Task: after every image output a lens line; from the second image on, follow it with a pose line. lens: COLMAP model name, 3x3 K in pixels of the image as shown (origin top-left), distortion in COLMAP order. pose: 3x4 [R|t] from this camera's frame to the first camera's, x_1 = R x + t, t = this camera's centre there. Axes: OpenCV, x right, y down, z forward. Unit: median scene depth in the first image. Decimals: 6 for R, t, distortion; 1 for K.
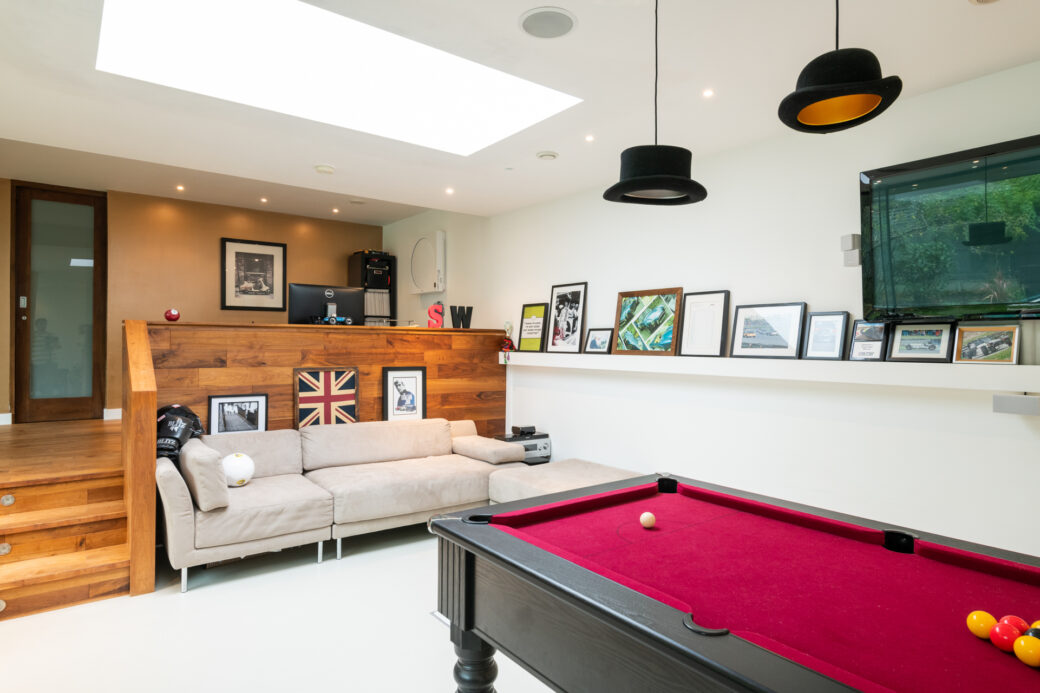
lens RADIAL K [[587.8, 0, 518.4], [0, 587.8, 347.8], [0, 0, 1]] dist [-0.003716, -0.000847]
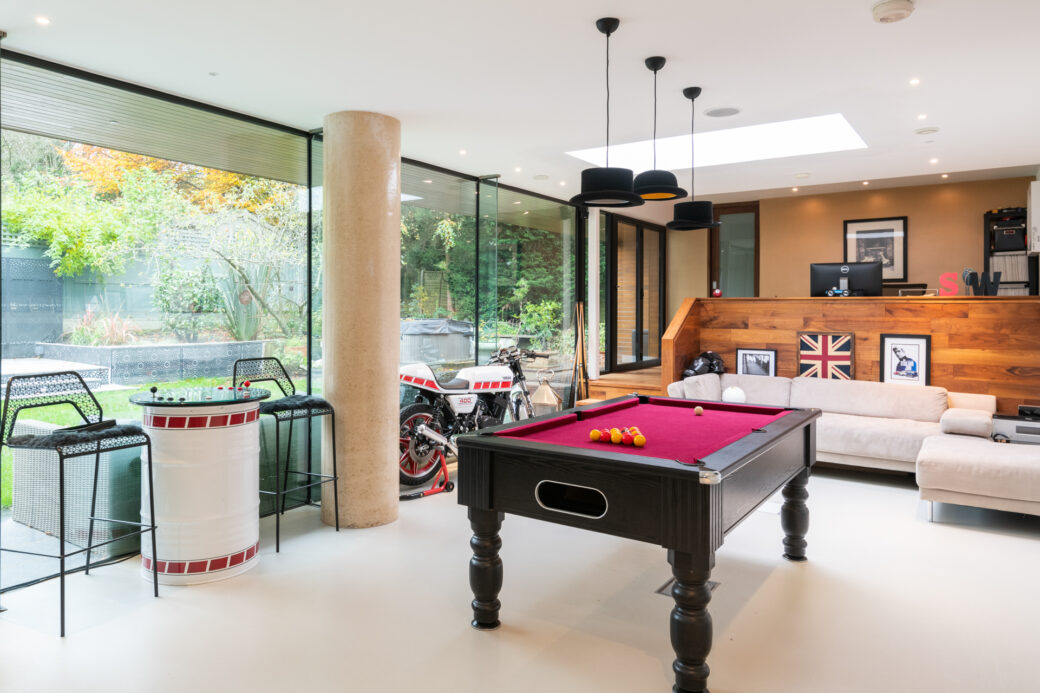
lens RADIAL K [[696.3, 0, 518.5], [0, 696.3, 342.4], [0, 0, 1]] dist [0.003493, 0.001897]
pose [[0.339655, 0.039830, -0.939706, 0.784762], [-0.009860, 0.999199, 0.038787, 0.005200], [0.940498, -0.003909, 0.339775, -0.082222]]
